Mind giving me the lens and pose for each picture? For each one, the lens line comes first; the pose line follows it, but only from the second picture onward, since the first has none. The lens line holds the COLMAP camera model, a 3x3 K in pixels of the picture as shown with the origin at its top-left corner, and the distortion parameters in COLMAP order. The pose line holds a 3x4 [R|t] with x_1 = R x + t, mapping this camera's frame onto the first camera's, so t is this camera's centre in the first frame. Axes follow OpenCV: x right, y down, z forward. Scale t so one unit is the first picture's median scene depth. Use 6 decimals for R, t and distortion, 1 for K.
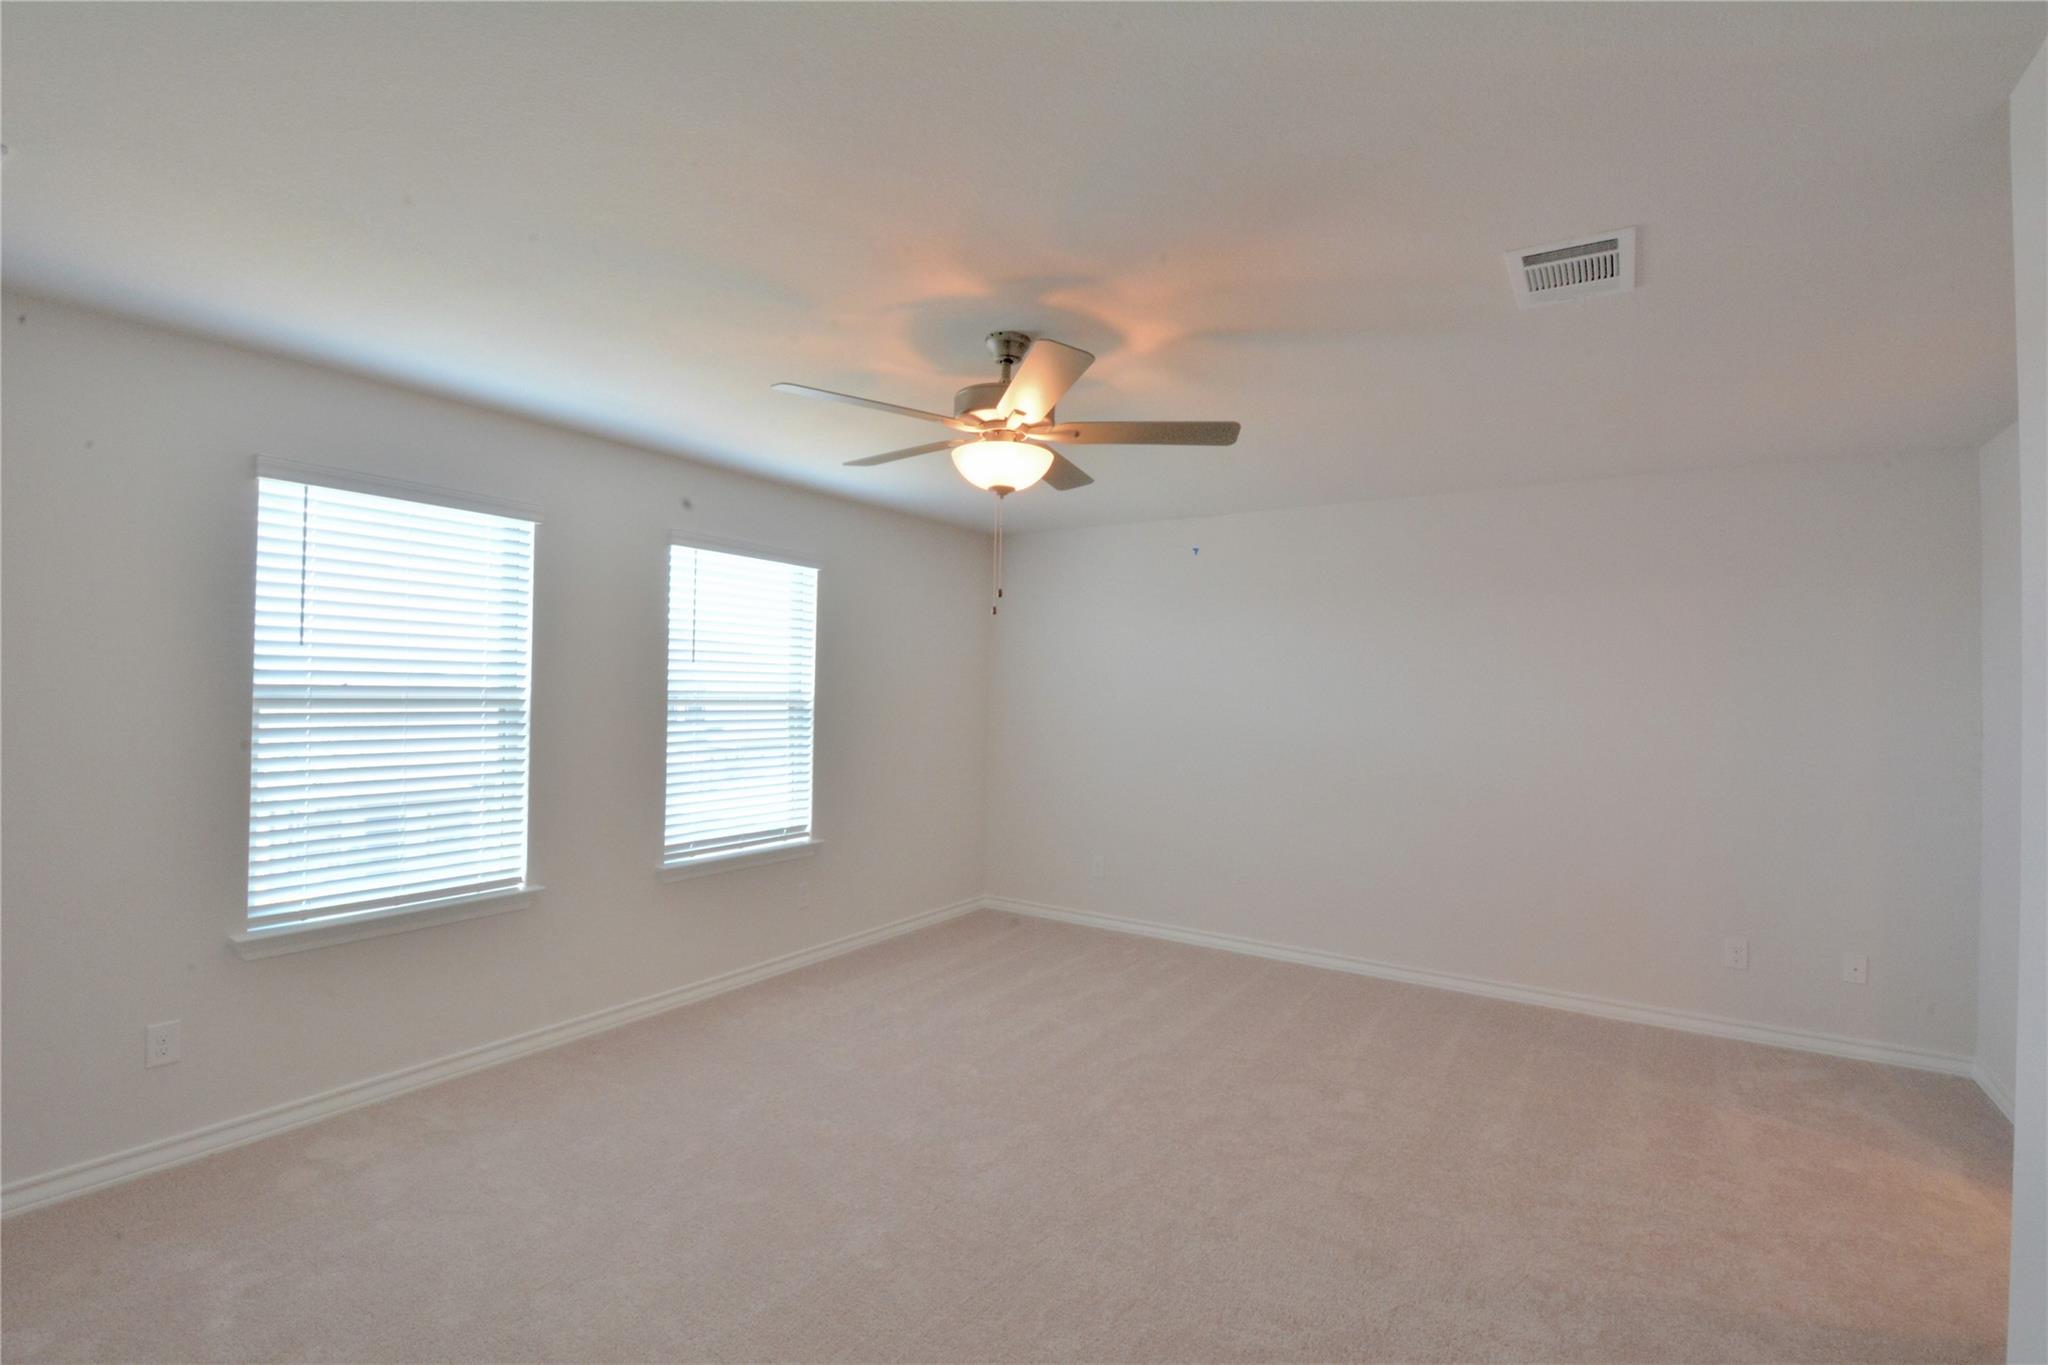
lens RADIAL K [[916.6, 0, 1021.2], [0, 916.6, 677.6], [0, 0, 1]] dist [-0.000326, -0.013654]
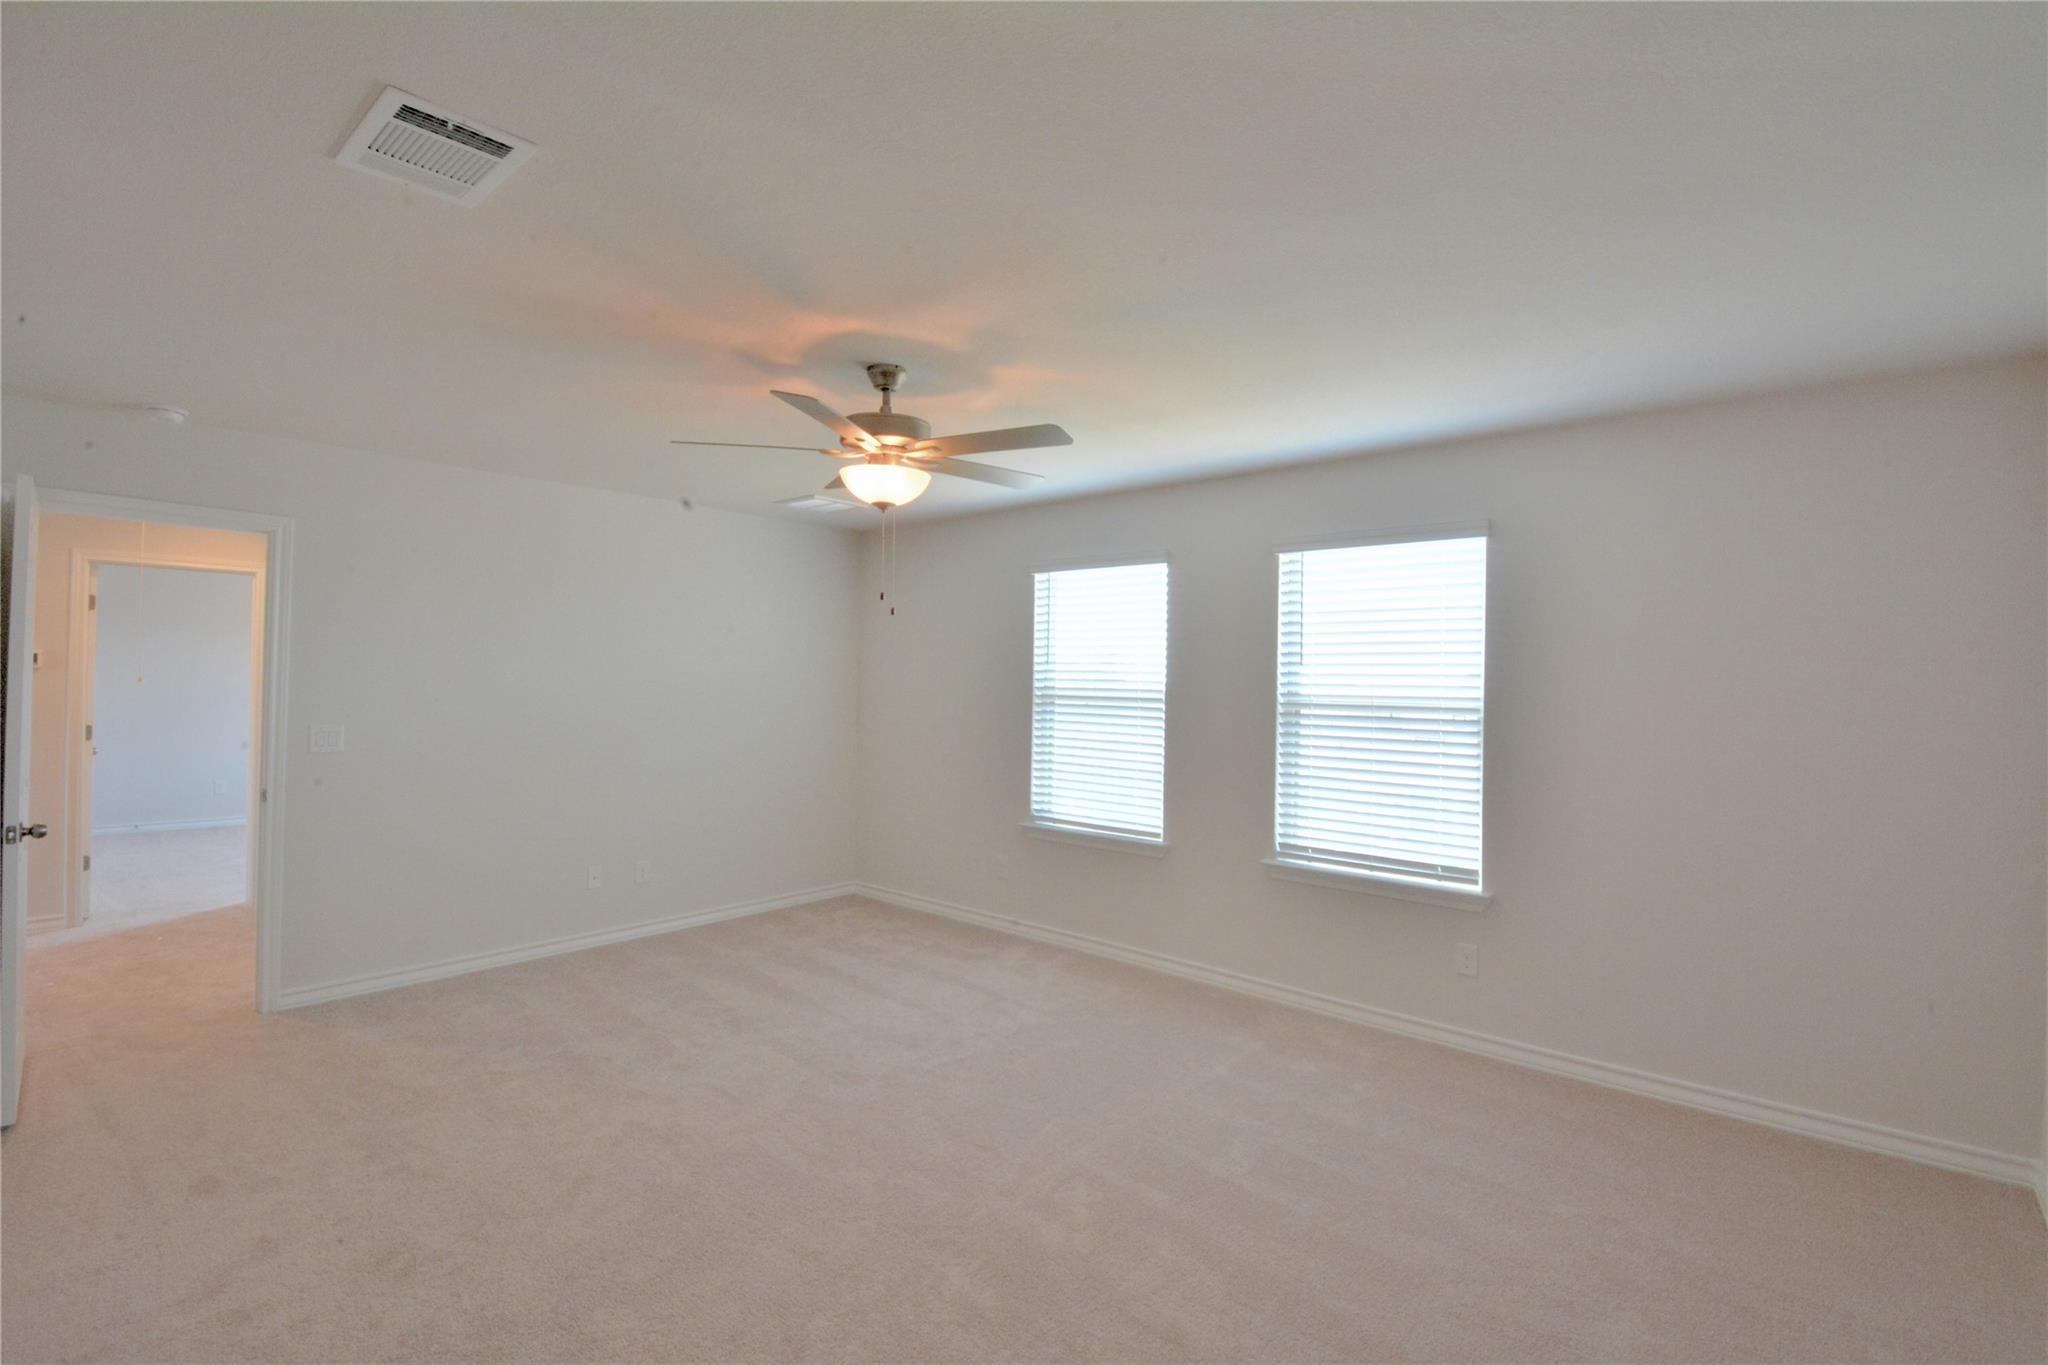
lens RADIAL K [[916.6, 0, 1021.2], [0, 916.6, 677.6], [0, 0, 1]] dist [-0.000326, -0.013654]
pose [[-0.135484, -0.020815, -0.990561, 0.579763], [-0.006154, 0.999778, -0.020167, 0.015945], [0.990760, 0.003364, -0.135582, 0.716996]]
